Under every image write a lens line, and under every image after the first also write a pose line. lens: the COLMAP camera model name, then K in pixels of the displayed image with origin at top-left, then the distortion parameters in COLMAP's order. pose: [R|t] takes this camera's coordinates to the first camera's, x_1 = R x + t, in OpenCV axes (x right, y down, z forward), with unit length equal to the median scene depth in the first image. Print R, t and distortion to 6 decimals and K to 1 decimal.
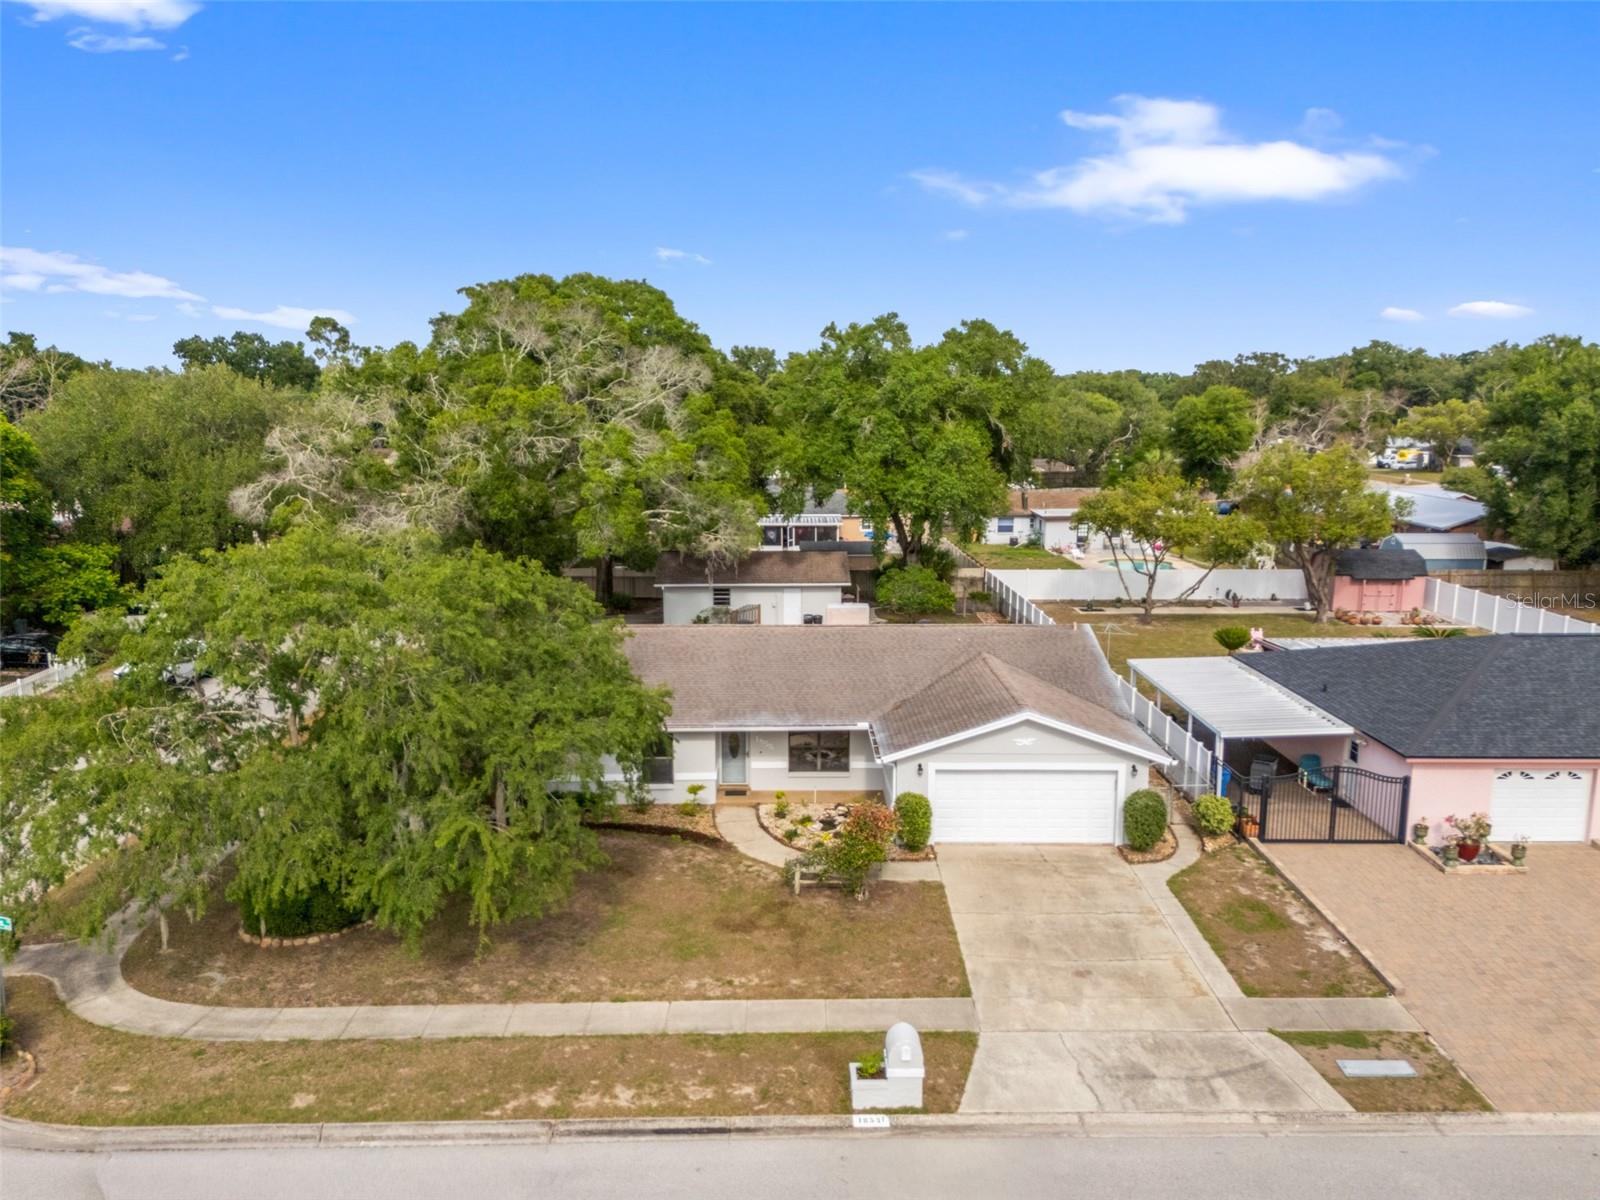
lens RADIAL K [[1217.8, 0, 841.0], [0, 1217.8, 629.6], [0, 0, 1]] dist [0.035979, -0.028608]
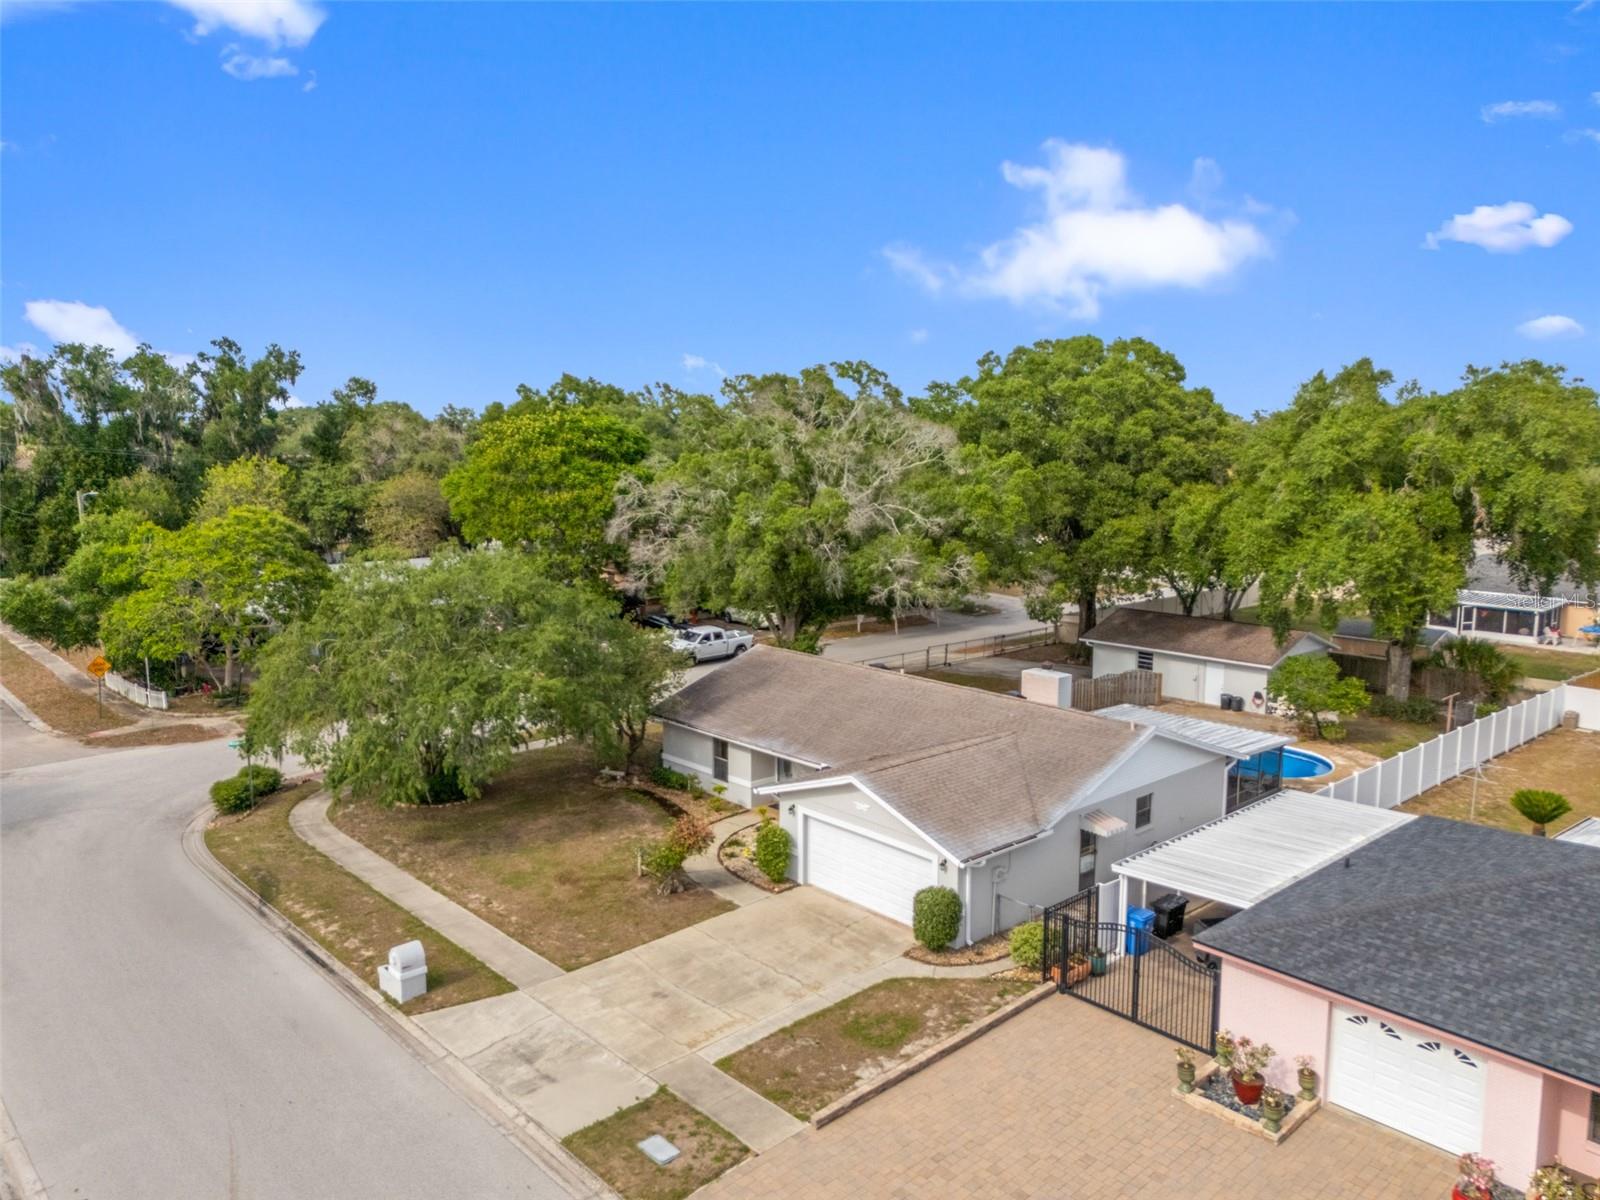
lens RADIAL K [[1238.9, 0, 795.5], [0, 1238.9, 610.9], [0, 0, 1]] dist [0.004298, 0.001906]
pose [[0.648526, 0.117229, -0.752112, 1.109987], [-0.154175, 0.987820, 0.021028, -0.105023], [0.745416, 0.102320, 0.658700, 0.335053]]
